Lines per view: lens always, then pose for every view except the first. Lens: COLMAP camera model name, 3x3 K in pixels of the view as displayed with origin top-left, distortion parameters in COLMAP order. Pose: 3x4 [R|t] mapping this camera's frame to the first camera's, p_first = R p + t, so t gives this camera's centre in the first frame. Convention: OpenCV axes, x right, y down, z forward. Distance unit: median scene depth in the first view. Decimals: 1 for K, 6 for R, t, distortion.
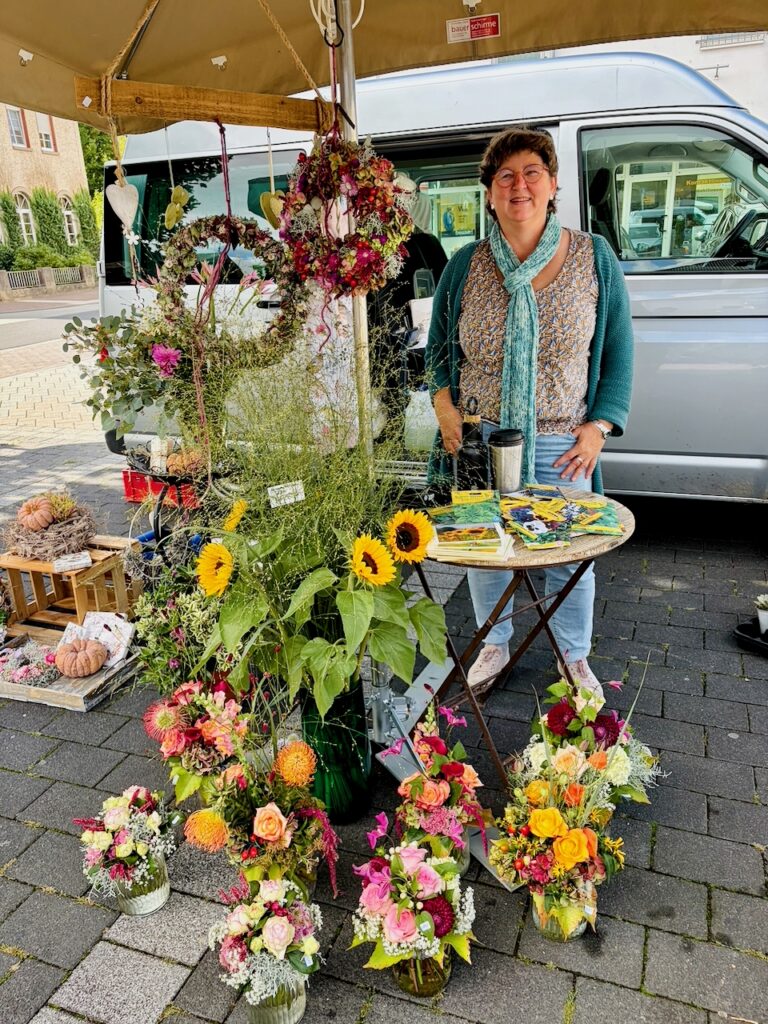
lens RADIAL K [[769.1, 0, 375.9], [0, 769.1, 509.5], [0, 0, 1]] dist [0.044146, -0.049057]
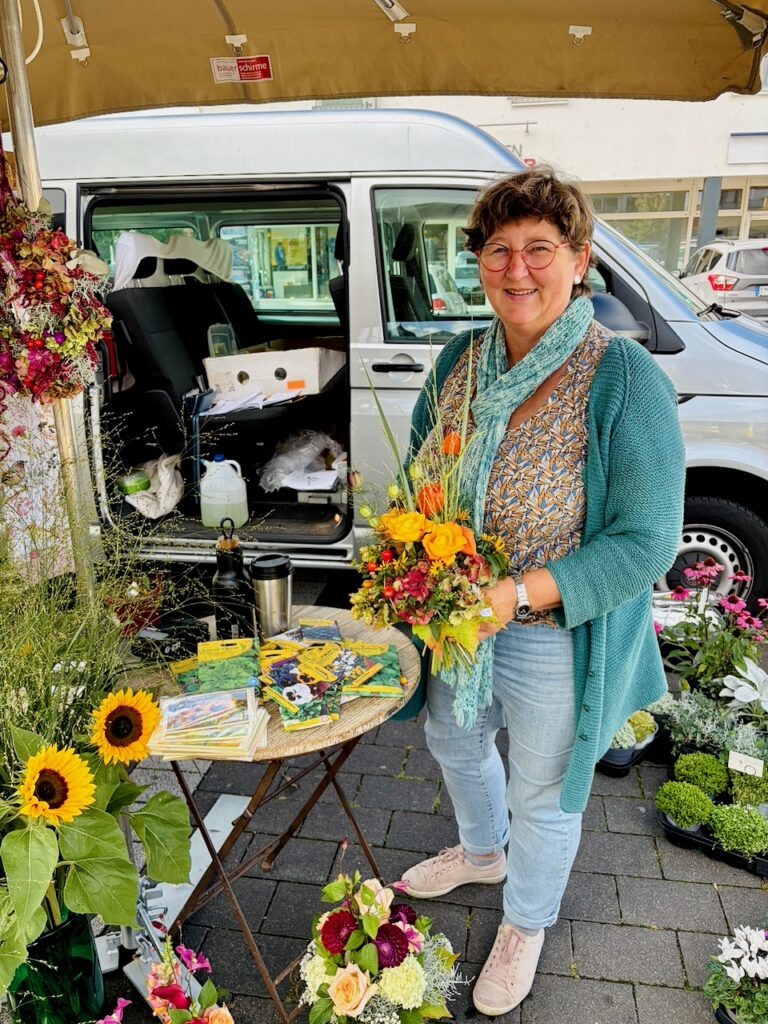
lens RADIAL K [[769.1, 0, 393.3], [0, 769.1, 515.2], [0, 0, 1]] dist [0.044146, -0.049057]
pose [[0.974787, -0.031051, 0.220967, 0.131038], [0.038152, 0.998881, -0.027940, -0.132539], [-0.219853, 0.035666, 0.974881, 0.194873]]
